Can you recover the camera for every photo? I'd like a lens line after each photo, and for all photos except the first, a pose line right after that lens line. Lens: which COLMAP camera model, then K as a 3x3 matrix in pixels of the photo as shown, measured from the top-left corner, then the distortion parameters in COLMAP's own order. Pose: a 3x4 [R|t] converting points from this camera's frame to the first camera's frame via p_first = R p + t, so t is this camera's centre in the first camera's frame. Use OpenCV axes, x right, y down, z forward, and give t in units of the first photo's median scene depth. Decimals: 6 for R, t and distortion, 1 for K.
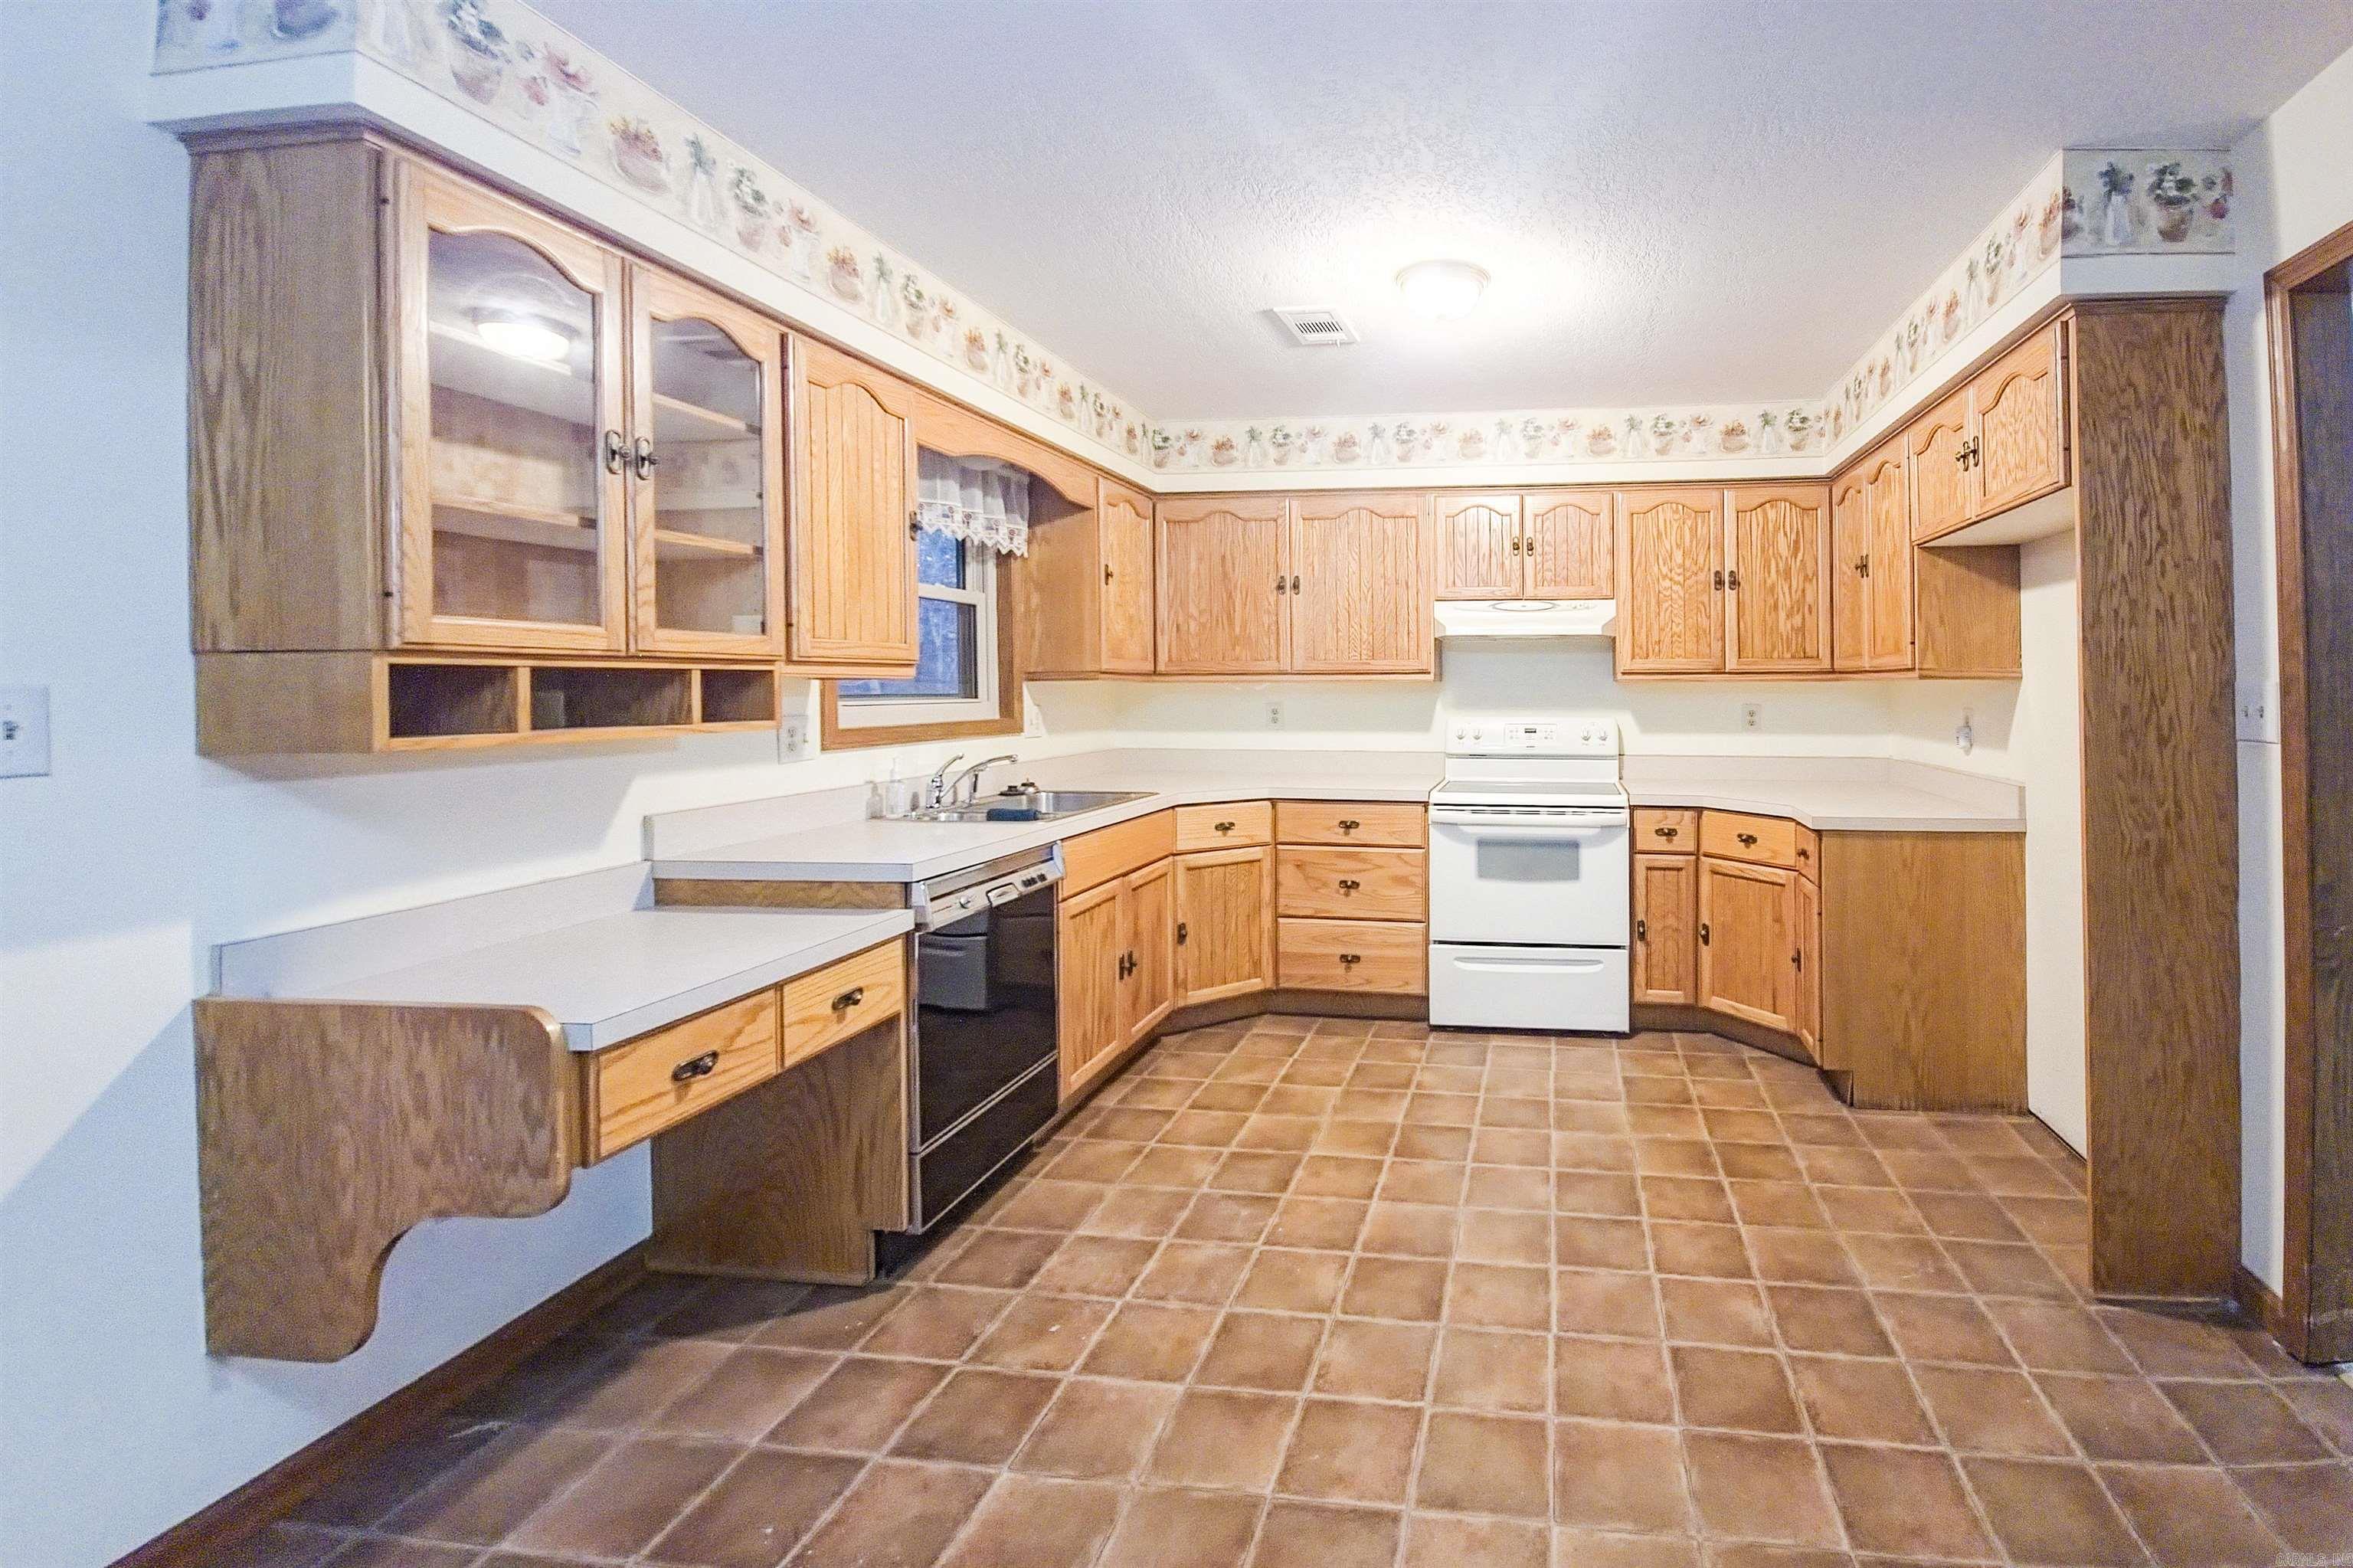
lens RADIAL K [[882.9, 0, 1180.6], [0, 882.9, 698.4], [0, 0, 1]] dist [0.001335, 0.000175]
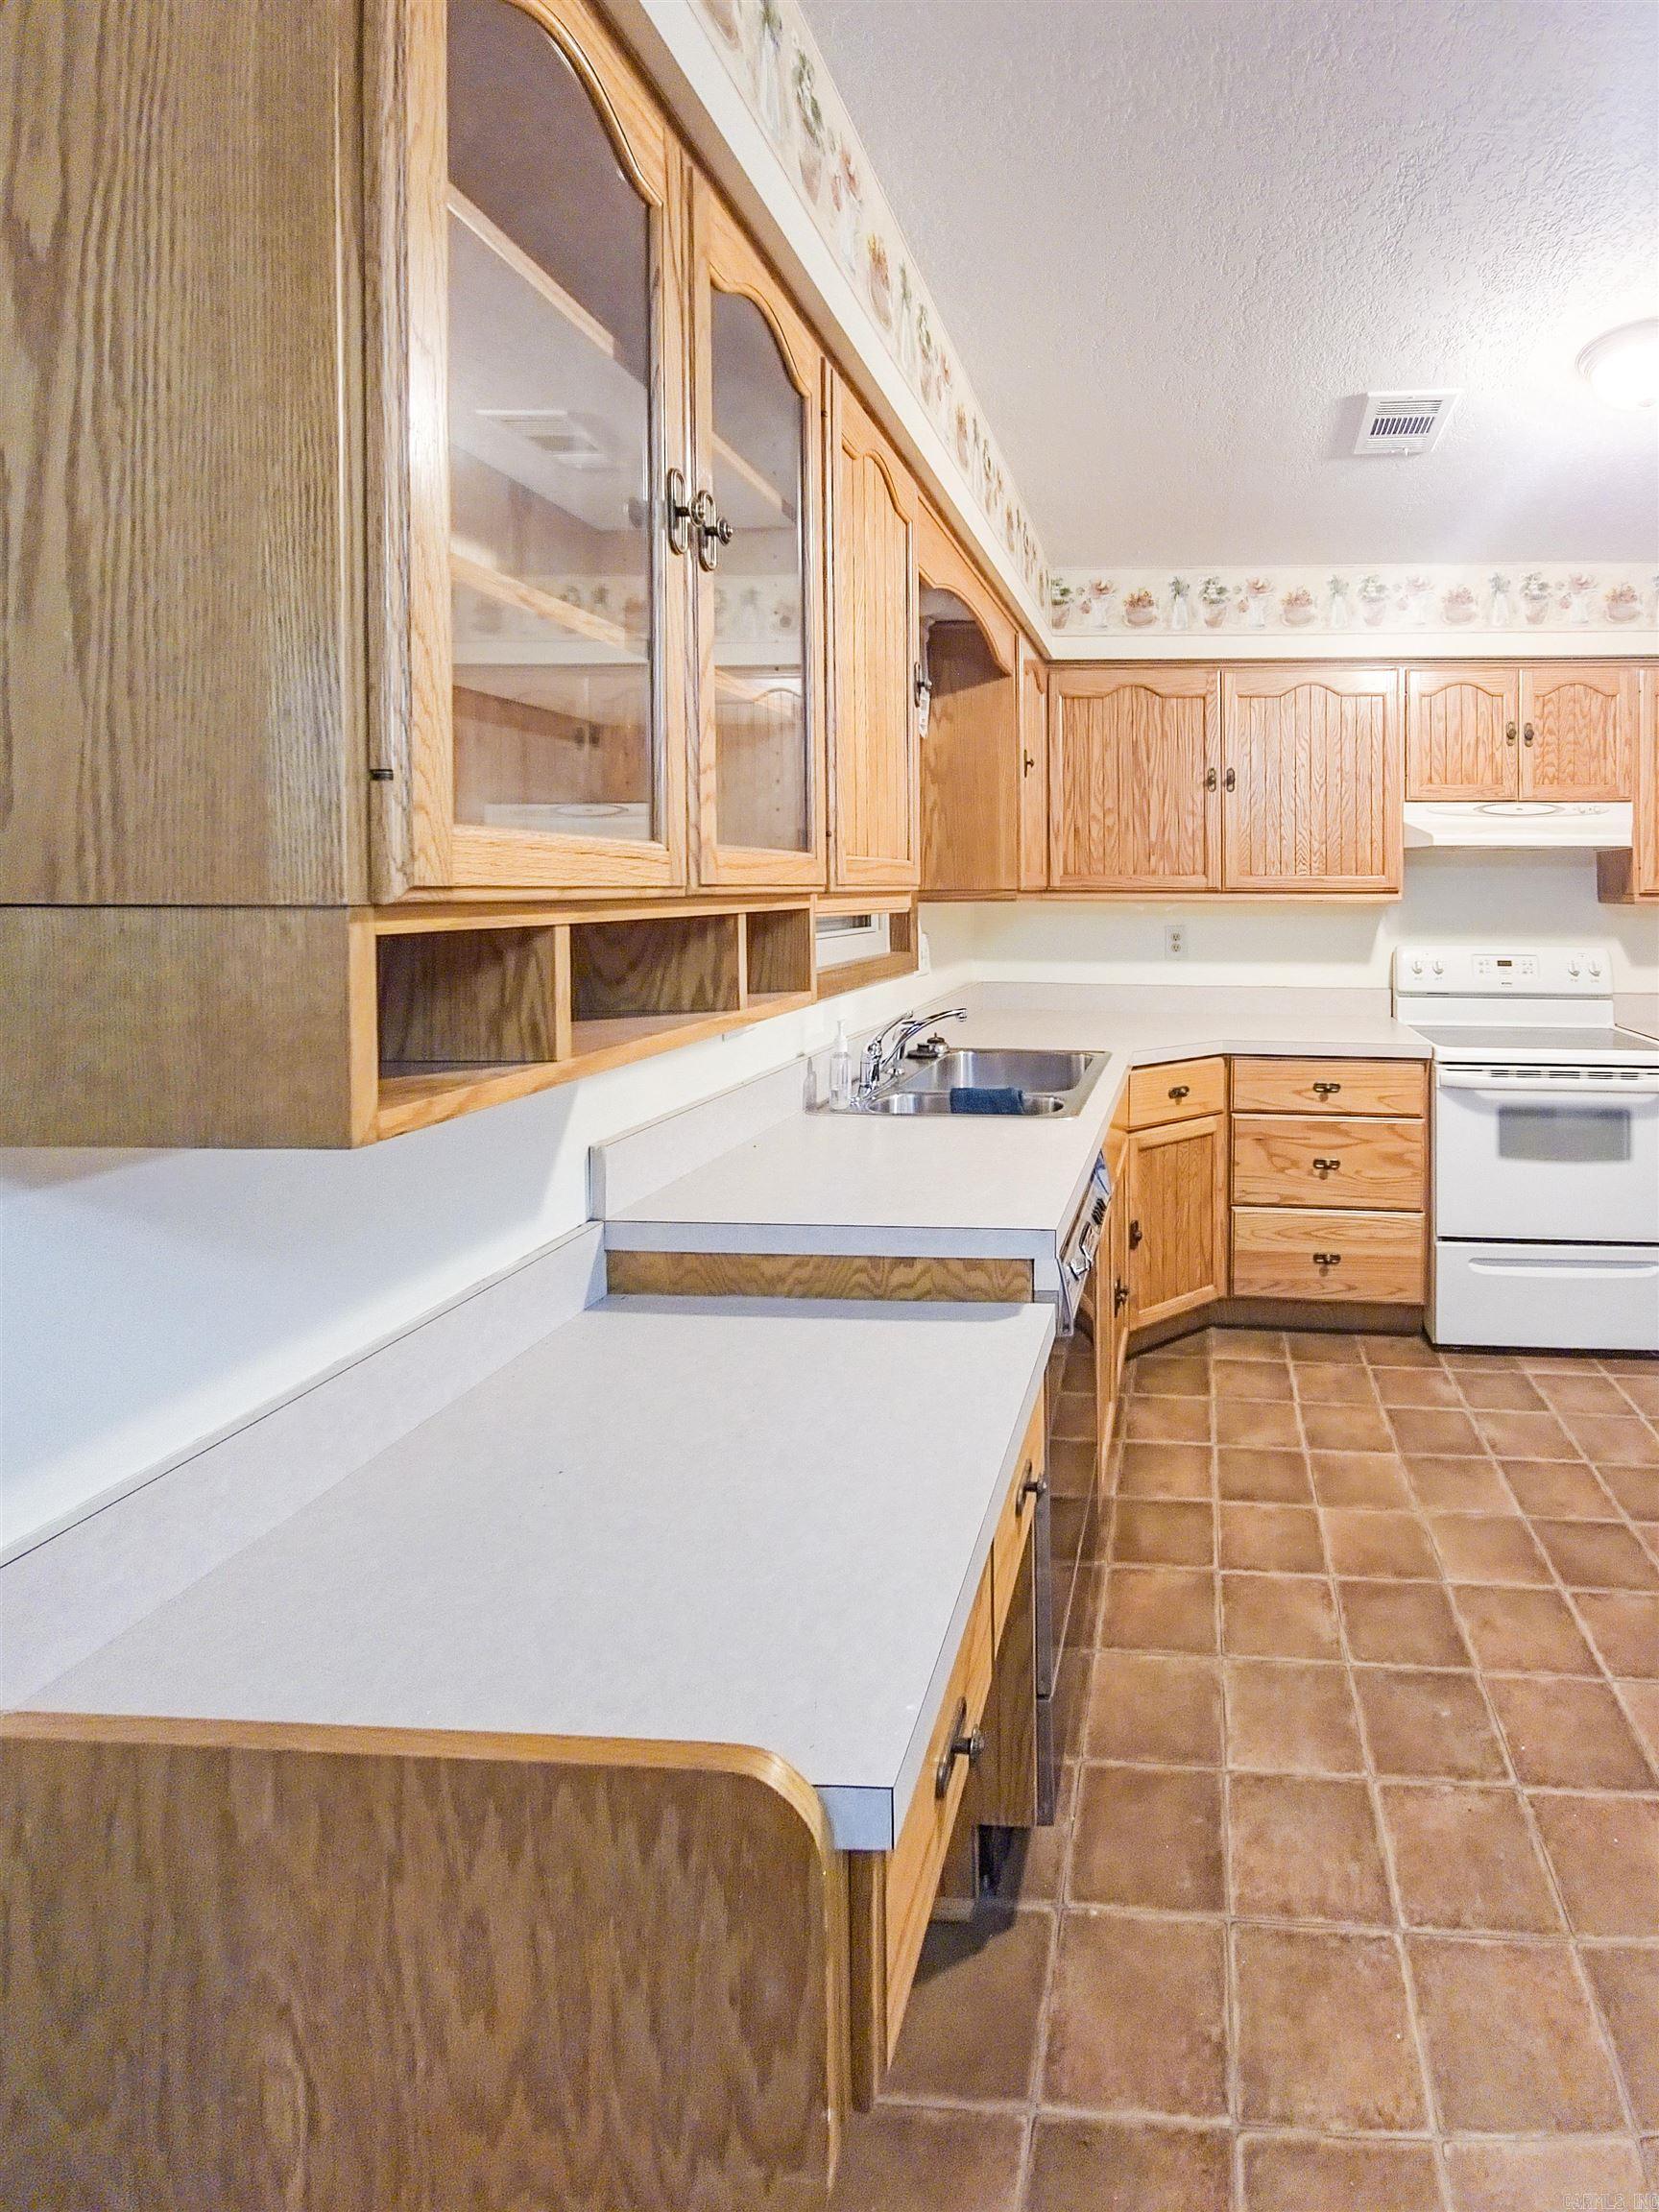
lens RADIAL K [[822.8, 0, 722.2], [0, 822.8, 890.5], [0, 0, 1]] dist [0.000649, 0.000142]
pose [[0.998649, 0.005016, 0.051713, -0.402428], [-0.005382, 0.999961, 0.006953, -0.035454], [-0.051676, -0.007222, 0.998638, 0.318151]]
